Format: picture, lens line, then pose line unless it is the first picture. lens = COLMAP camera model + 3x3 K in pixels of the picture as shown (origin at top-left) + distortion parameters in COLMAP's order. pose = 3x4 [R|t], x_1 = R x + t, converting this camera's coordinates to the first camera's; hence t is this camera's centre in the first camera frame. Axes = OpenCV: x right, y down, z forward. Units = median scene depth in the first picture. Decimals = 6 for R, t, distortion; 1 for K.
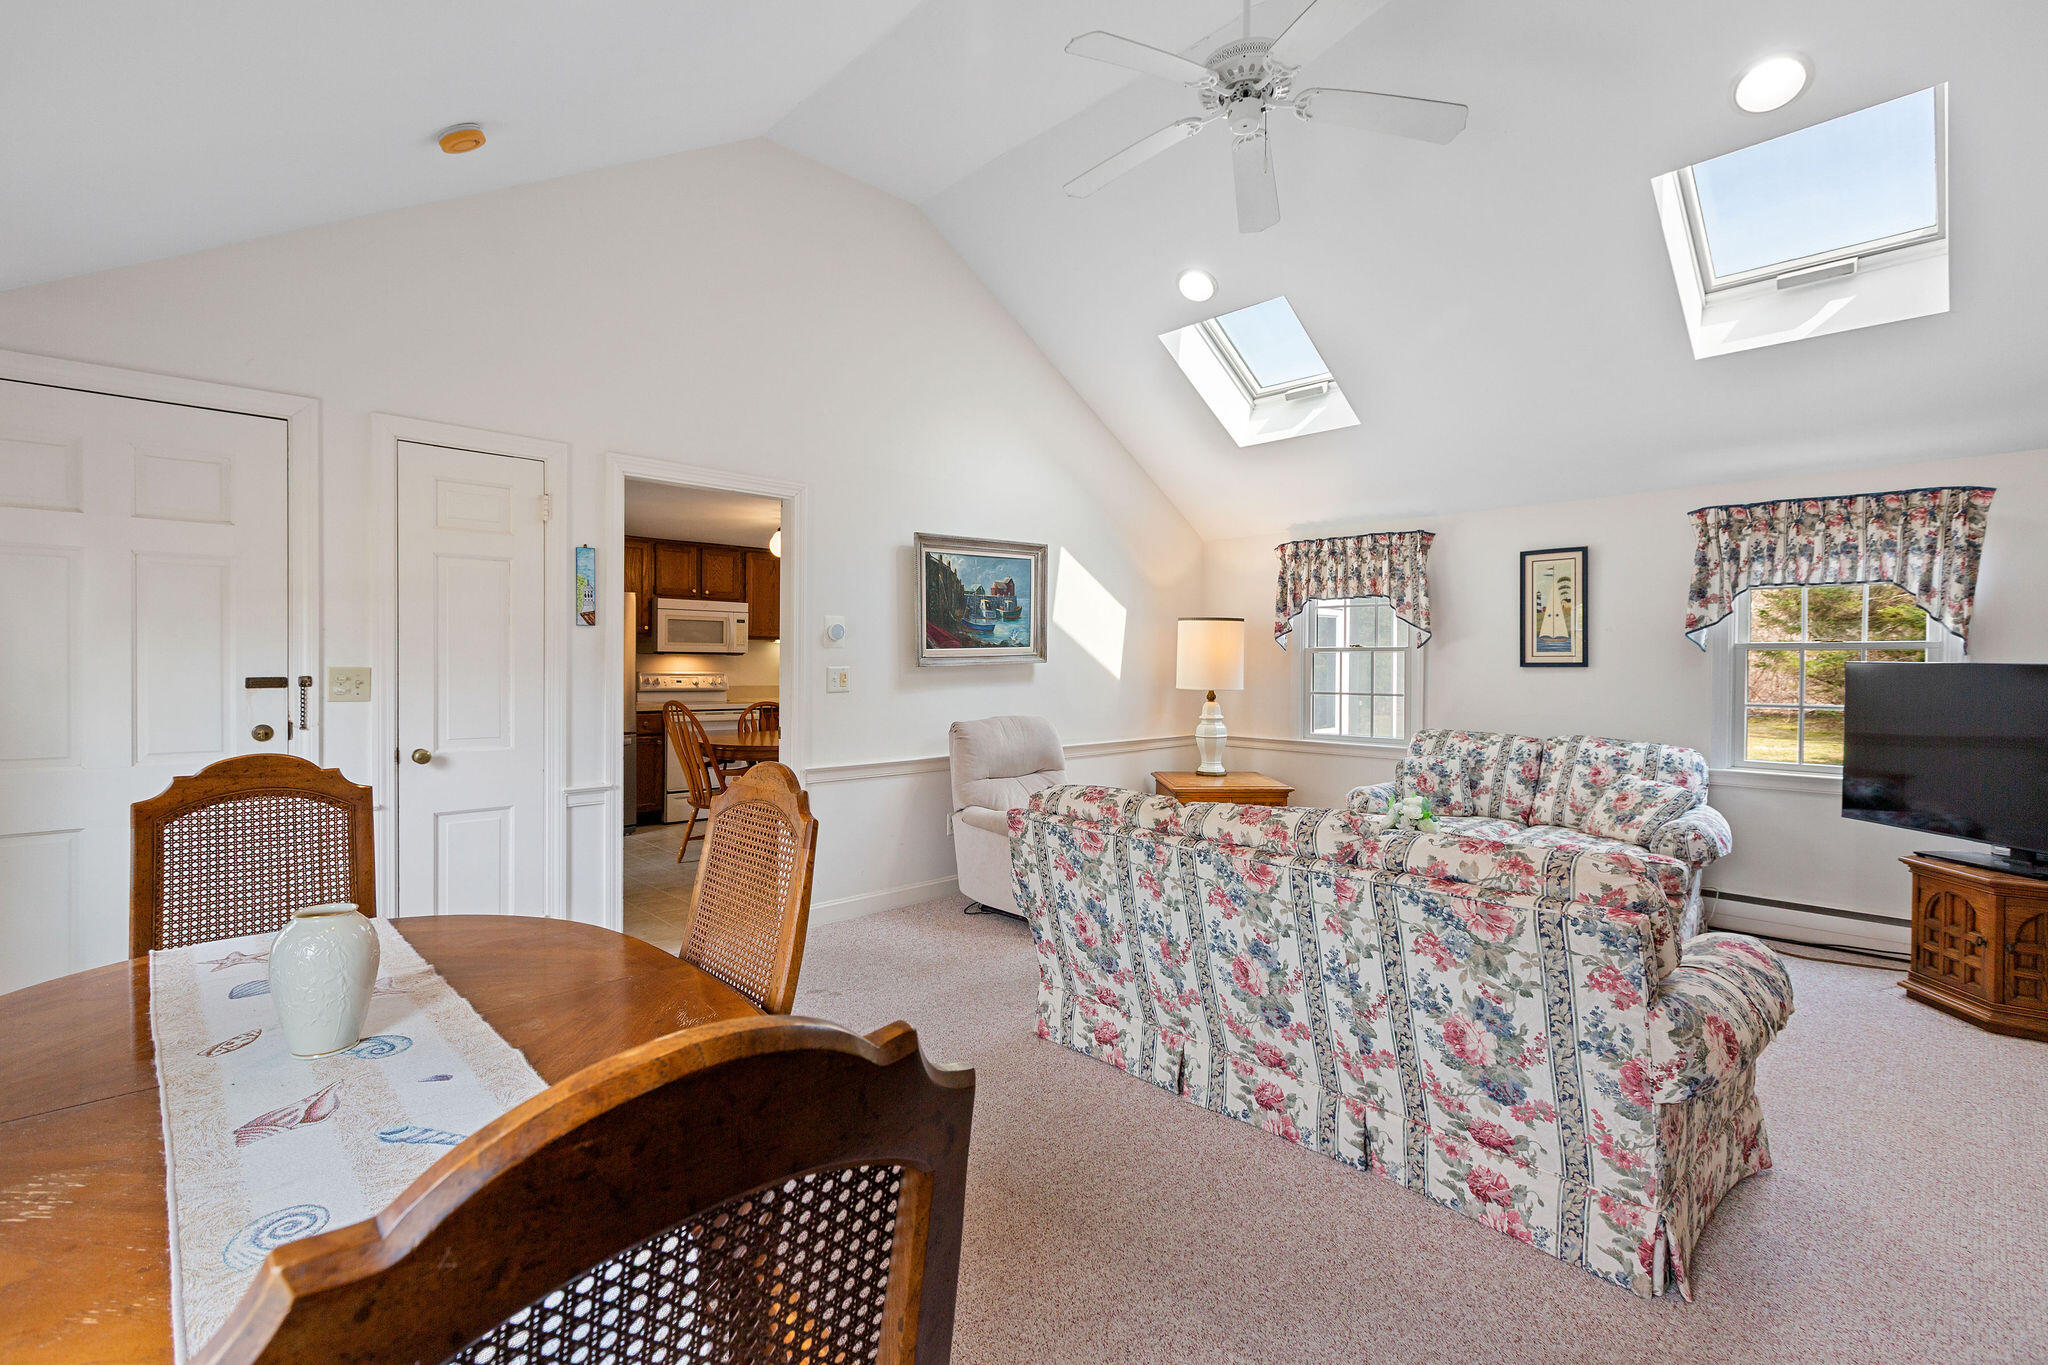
lens RADIAL K [[911.0, 0, 1006.6], [0, 911.0, 671.3], [0, 0, 1]] dist [0.002364, -0.000620]
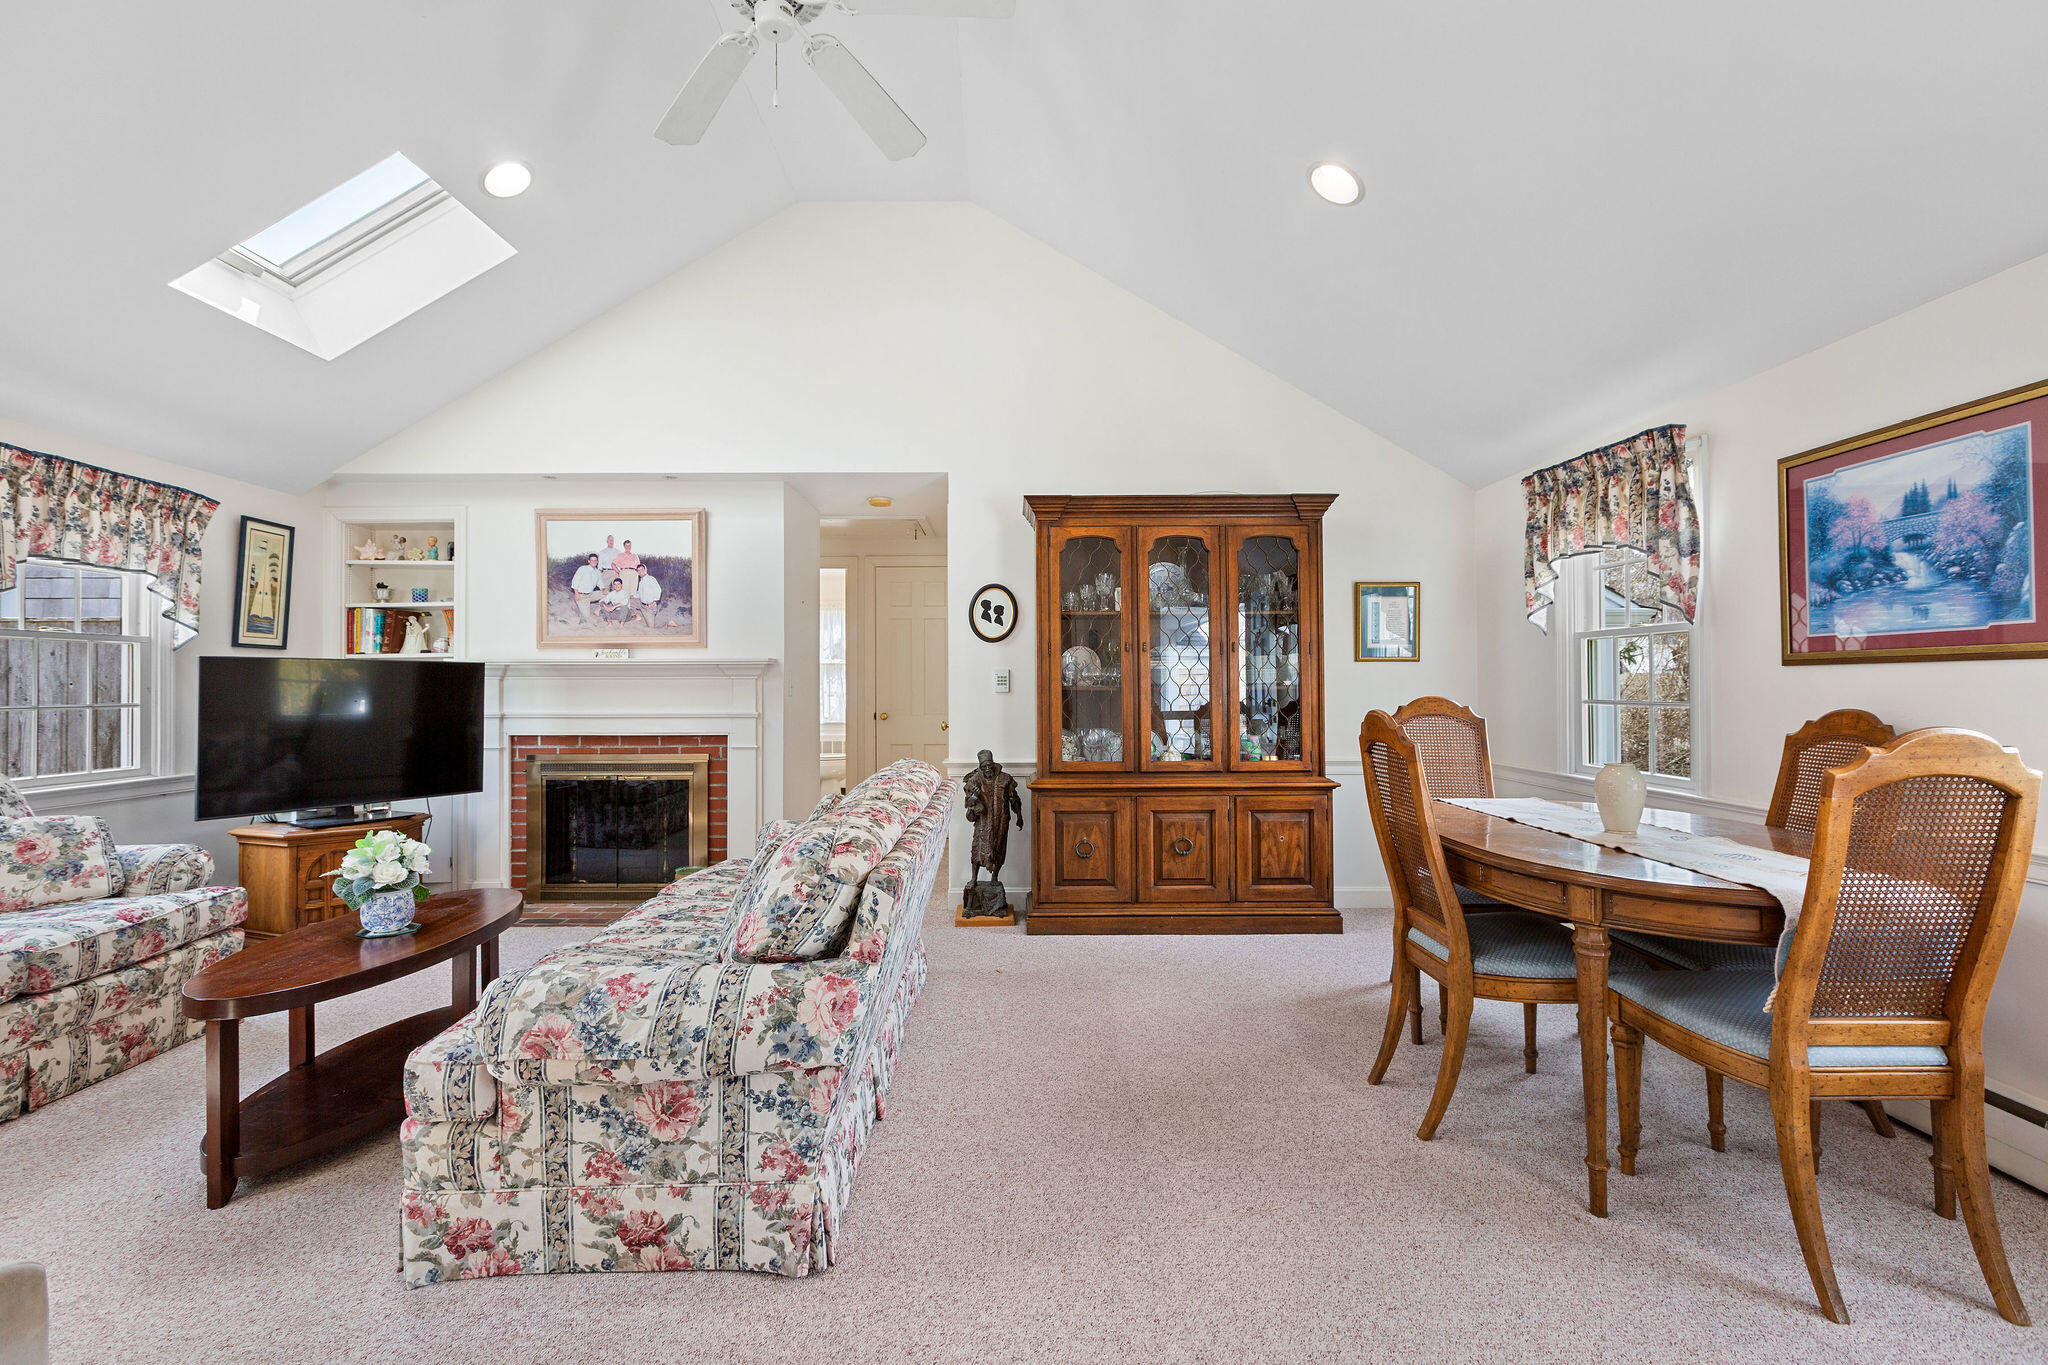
lens RADIAL K [[917.7, 0, 1013.6], [0, 917.7, 674.6], [0, 0, 1]] dist [0.001856, -0.000244]
pose [[-0.726404, 0.004876, 0.687251, -0.299905], [0.007202, 0.999974, 0.000519, 0.012584], [-0.687231, 0.005326, -0.726420, 0.875309]]
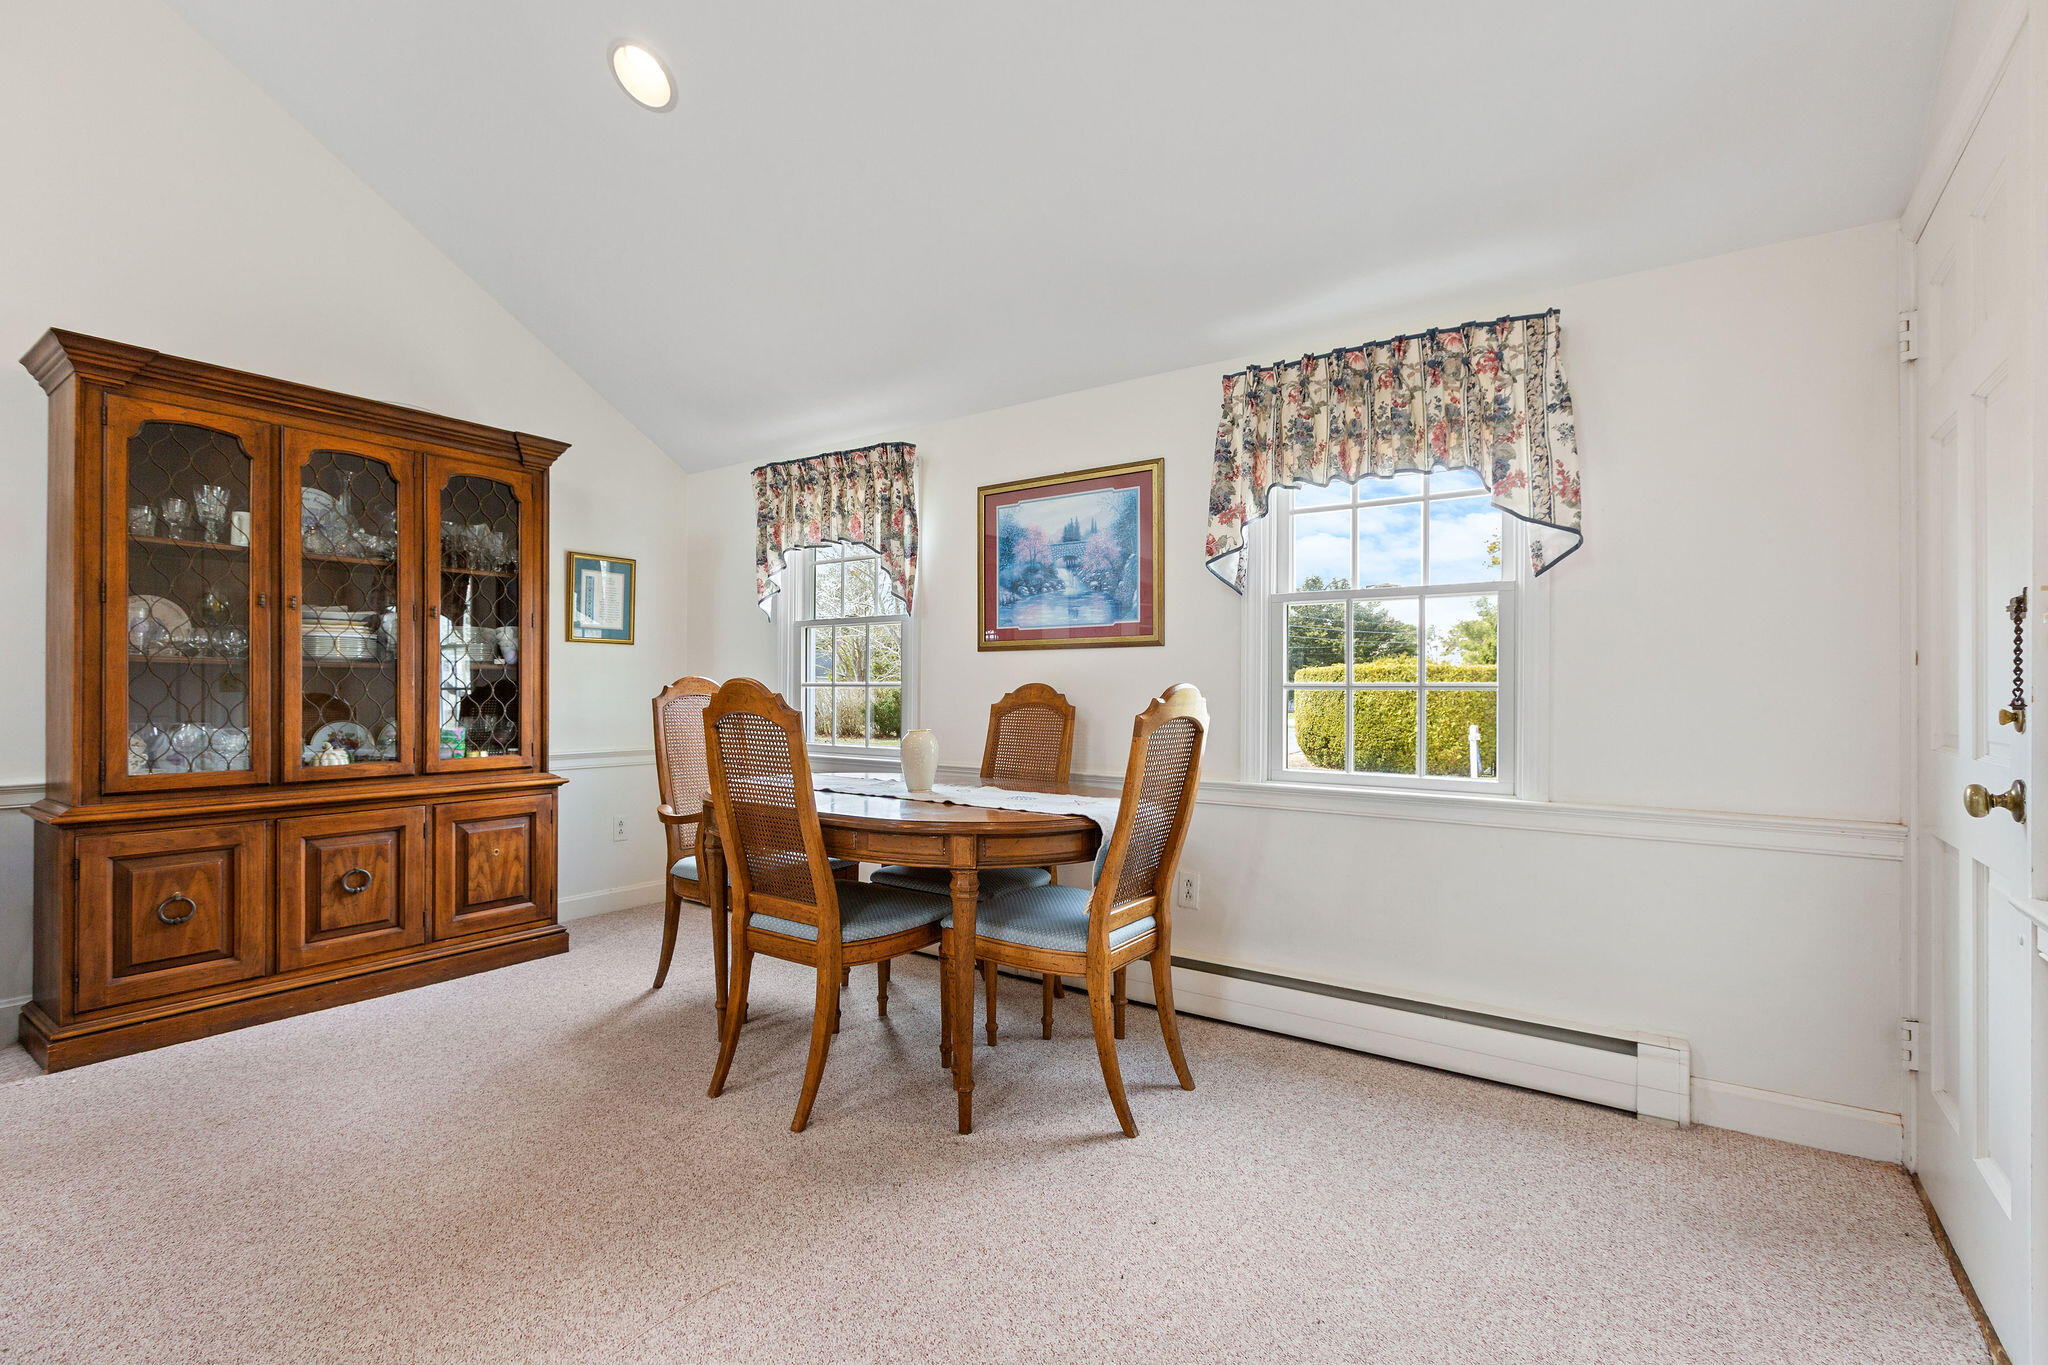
lens RADIAL K [[924.5, 0, 1010.3], [0, 924.5, 685.9], [0, 0, 1]] dist [0.010503, -0.004855]
pose [[-0.981659, -0.009955, -0.190387, -0.134592], [-0.011113, 0.999926, 0.005012, 0.034733], [0.190323, 0.007036, -0.981696, 0.846247]]
